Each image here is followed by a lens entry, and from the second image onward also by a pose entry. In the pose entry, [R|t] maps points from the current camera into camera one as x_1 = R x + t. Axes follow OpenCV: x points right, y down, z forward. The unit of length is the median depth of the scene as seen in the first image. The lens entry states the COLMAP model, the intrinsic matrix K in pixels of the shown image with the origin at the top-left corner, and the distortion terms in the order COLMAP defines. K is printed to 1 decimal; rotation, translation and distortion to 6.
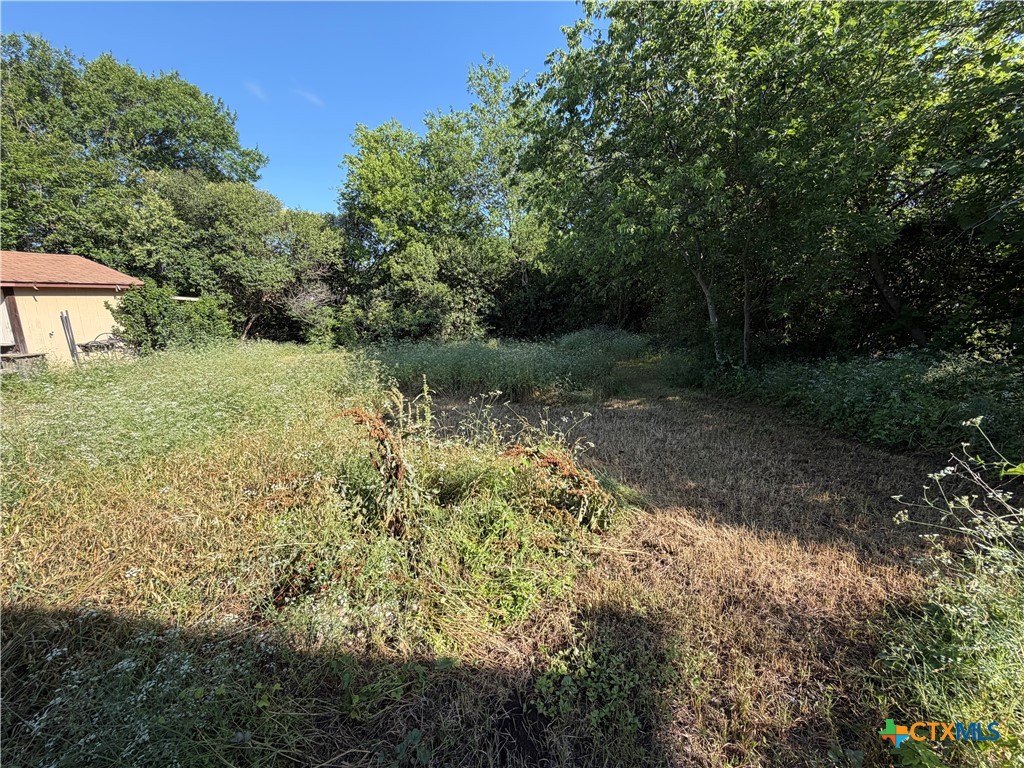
lens RADIAL K [[406.6, 0, 513.7], [0, 406.6, 383.2], [0, 0, 1]] dist [-0.000814, 0.000212]
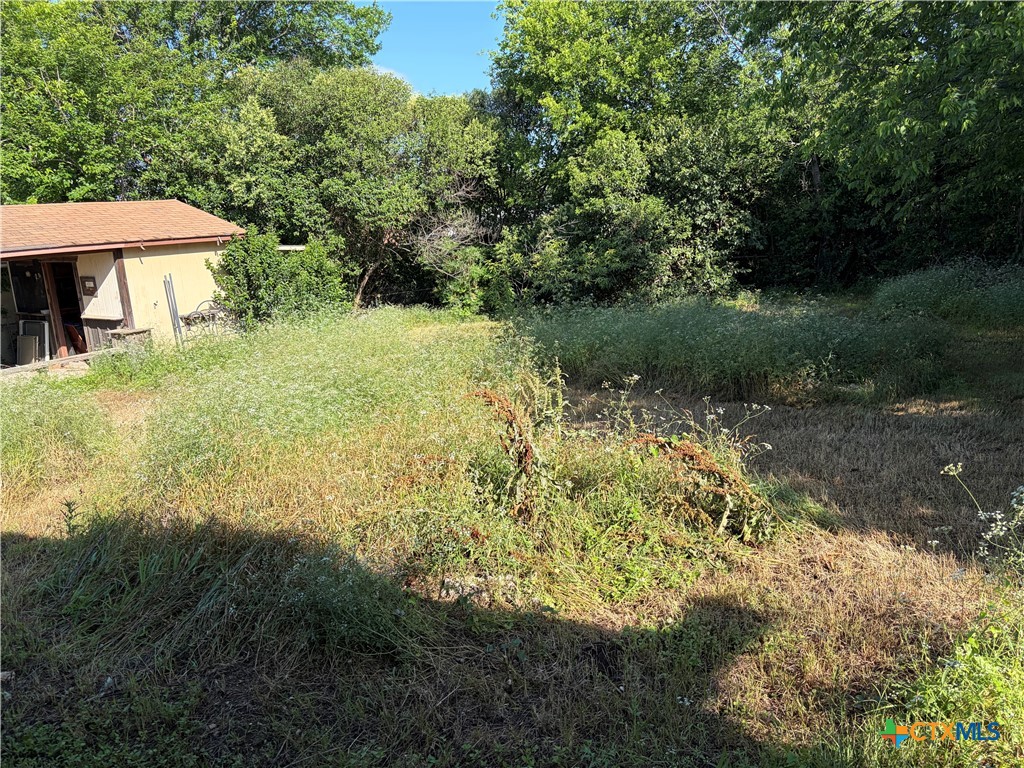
lens RADIAL K [[776.3, 0, 511.9], [0, 776.3, 383.3], [0, 0, 1]] dist [0.016331, -0.000927]
pose [[0.928005, 0.015000, -0.372265, 0.055914], [-0.009631, 0.999821, 0.016277, 0.001898], [0.372443, -0.011520, 0.927984, -0.110551]]
